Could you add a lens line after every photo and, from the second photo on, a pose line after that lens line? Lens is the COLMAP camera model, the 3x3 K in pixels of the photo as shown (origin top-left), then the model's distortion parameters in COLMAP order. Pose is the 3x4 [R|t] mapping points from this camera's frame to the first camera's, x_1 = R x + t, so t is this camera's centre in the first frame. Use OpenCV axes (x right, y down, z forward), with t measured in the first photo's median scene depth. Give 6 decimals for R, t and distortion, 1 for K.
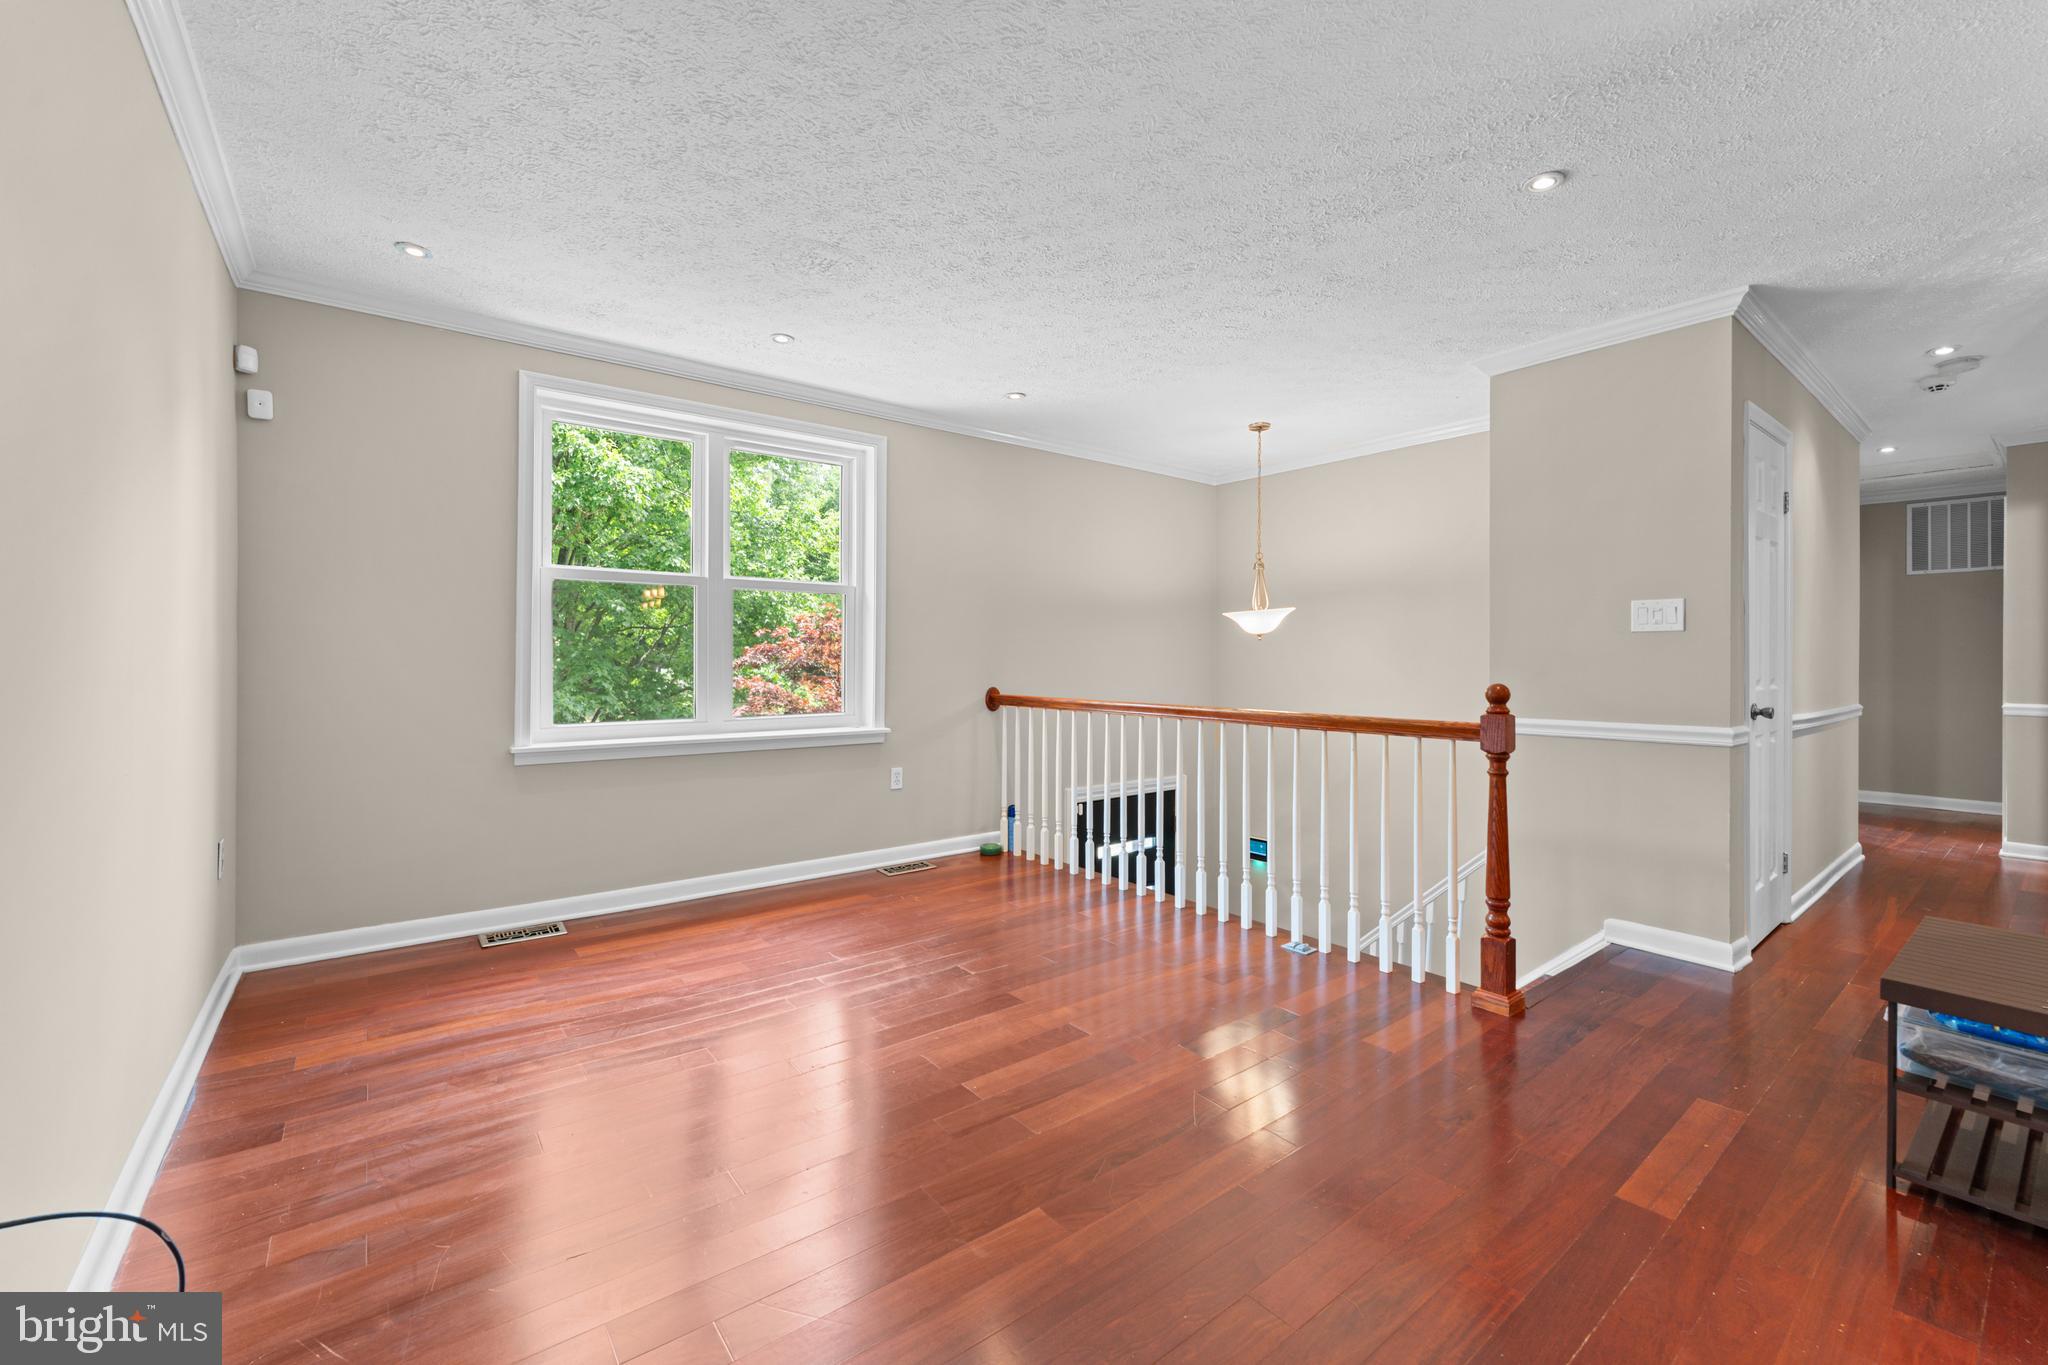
lens RADIAL K [[831.7, 0, 1018.1], [0, 831.7, 661.9], [0, 0, 1]] dist [-0.000635, -0.000731]
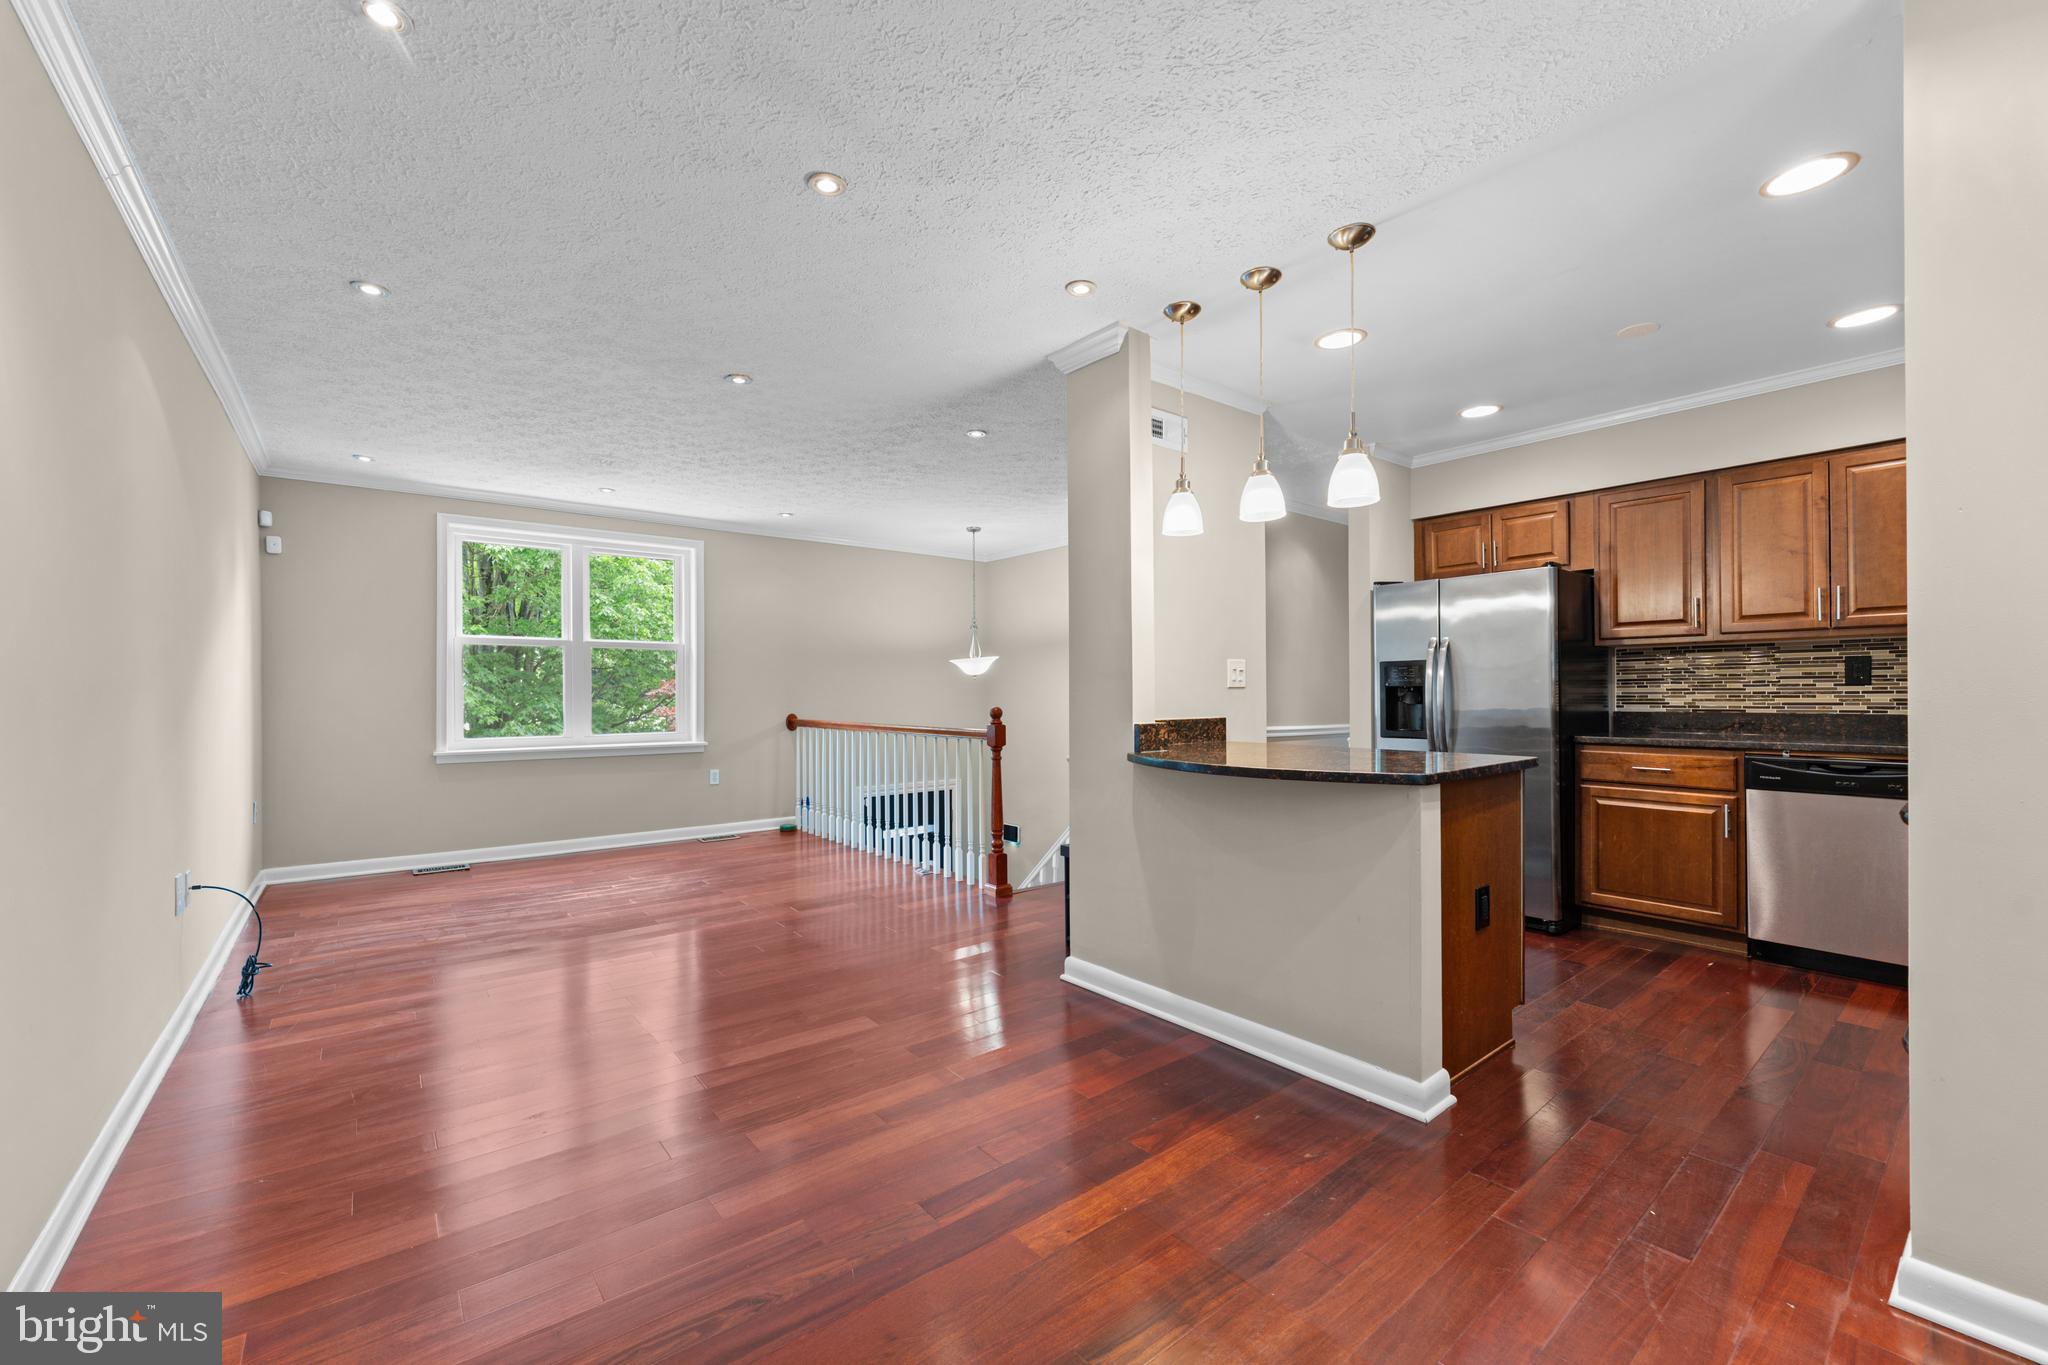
lens RADIAL K [[831.7, 0, 1015.2], [0, 831.7, 695.5], [0, 0, 1]] dist [-0.000635, -0.000731]
pose [[0.999958, -0.006449, 0.006512, 0.409645], [0.006443, 0.999979, 0.000910, 0.000974], [-0.006518, -0.000868, 0.999978, -0.493013]]
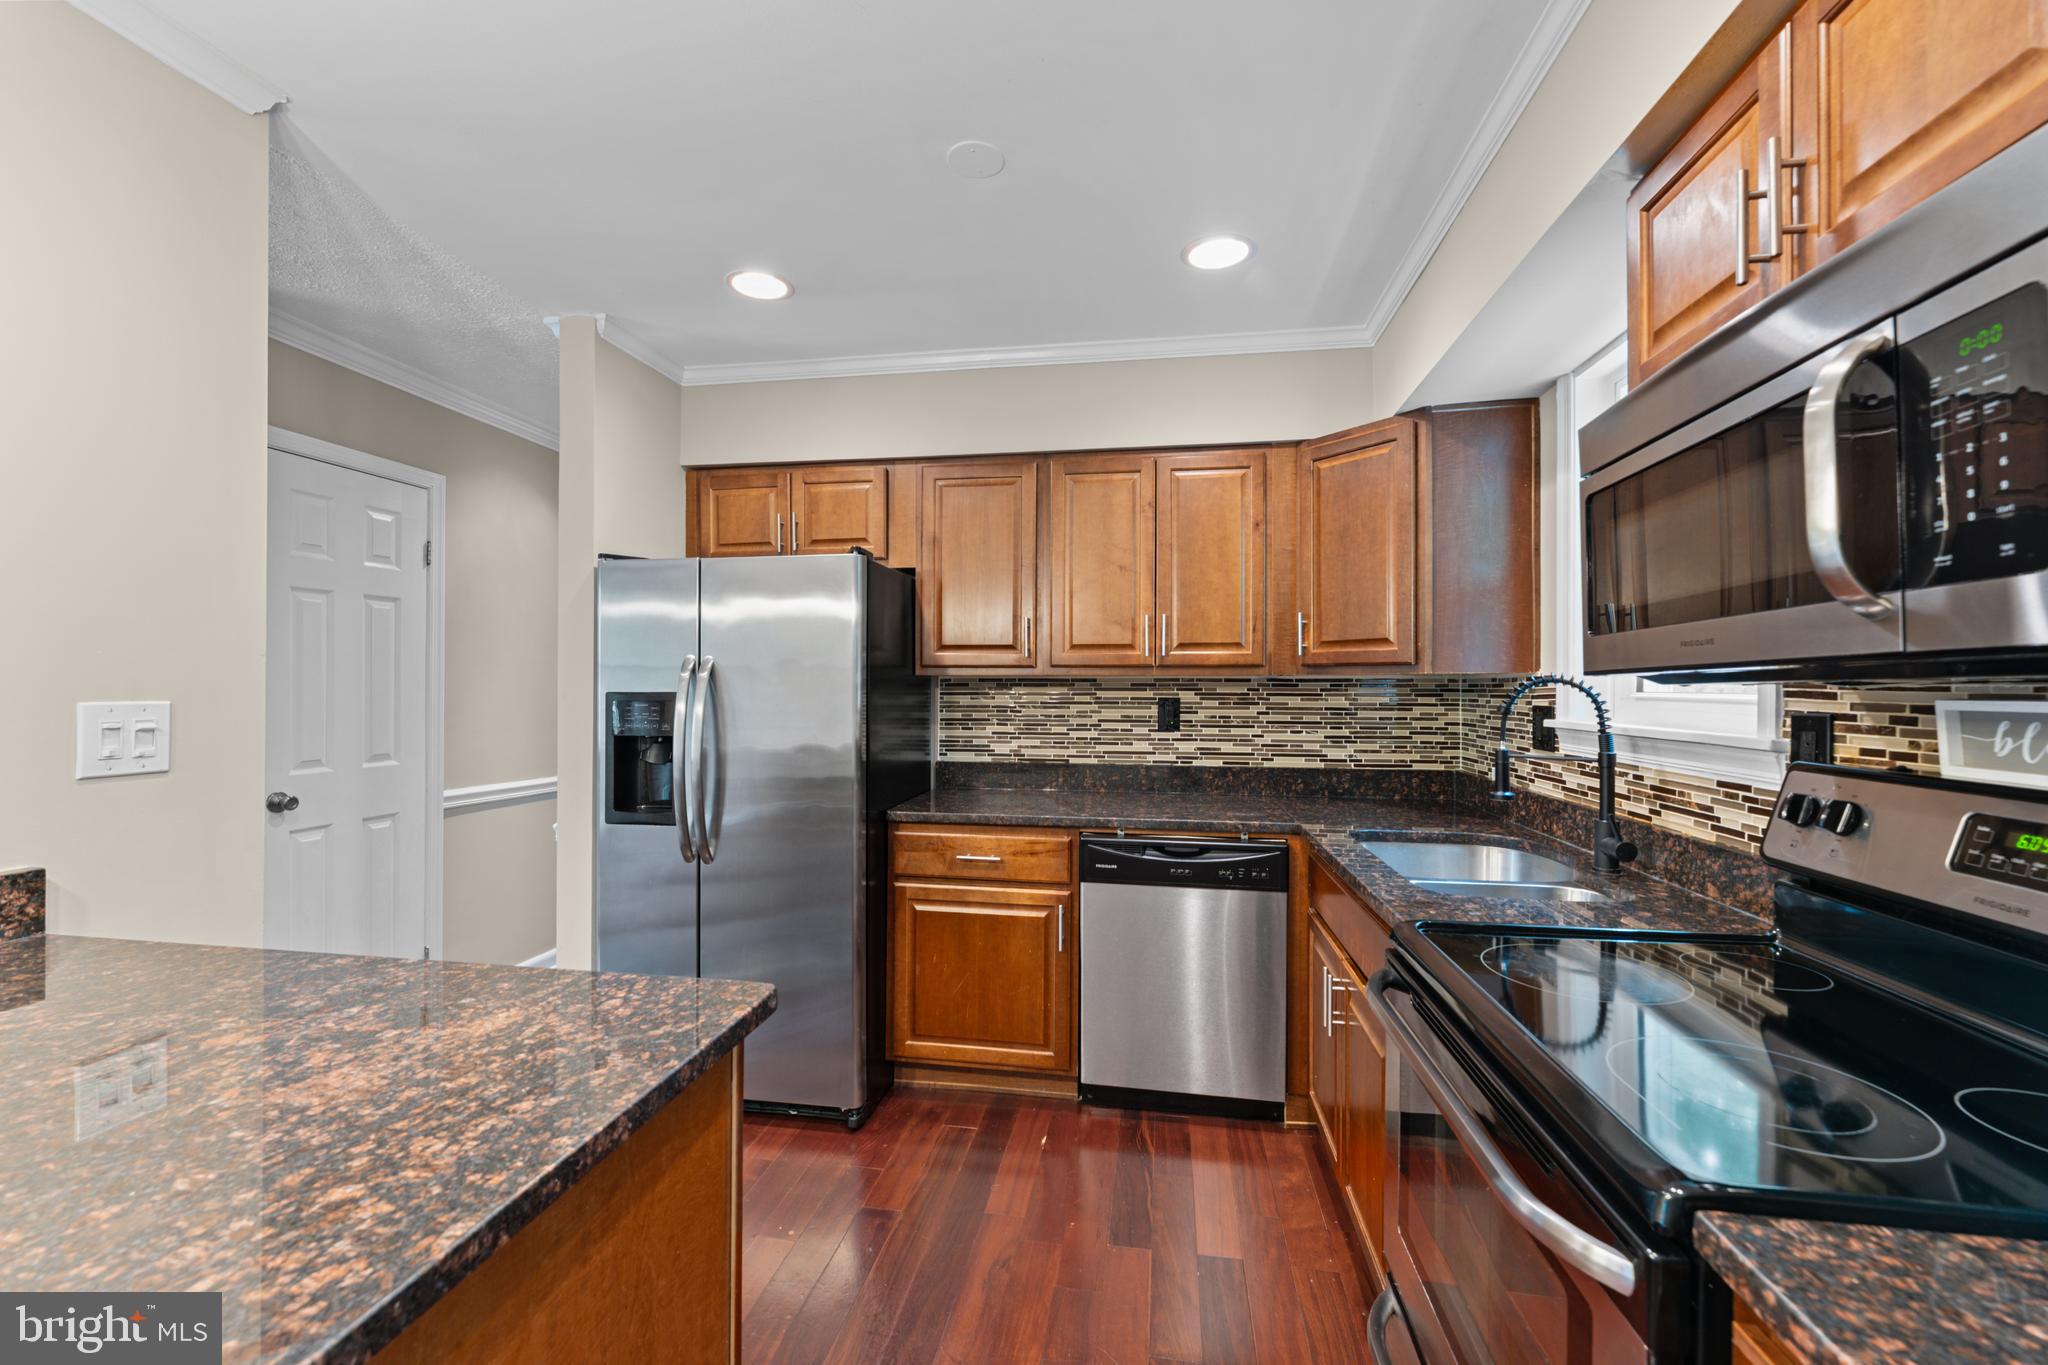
lens RADIAL K [[831.7, 0, 1028.0], [0, 831.7, 684.9], [0, 0, 1]] dist [-0.000635, -0.000731]
pose [[0.740873, 0.004200, 0.671632, 0.694020], [-0.004678, 0.999988, -0.001093, -0.042673], [-0.671629, -0.002332, 0.740884, -0.108099]]
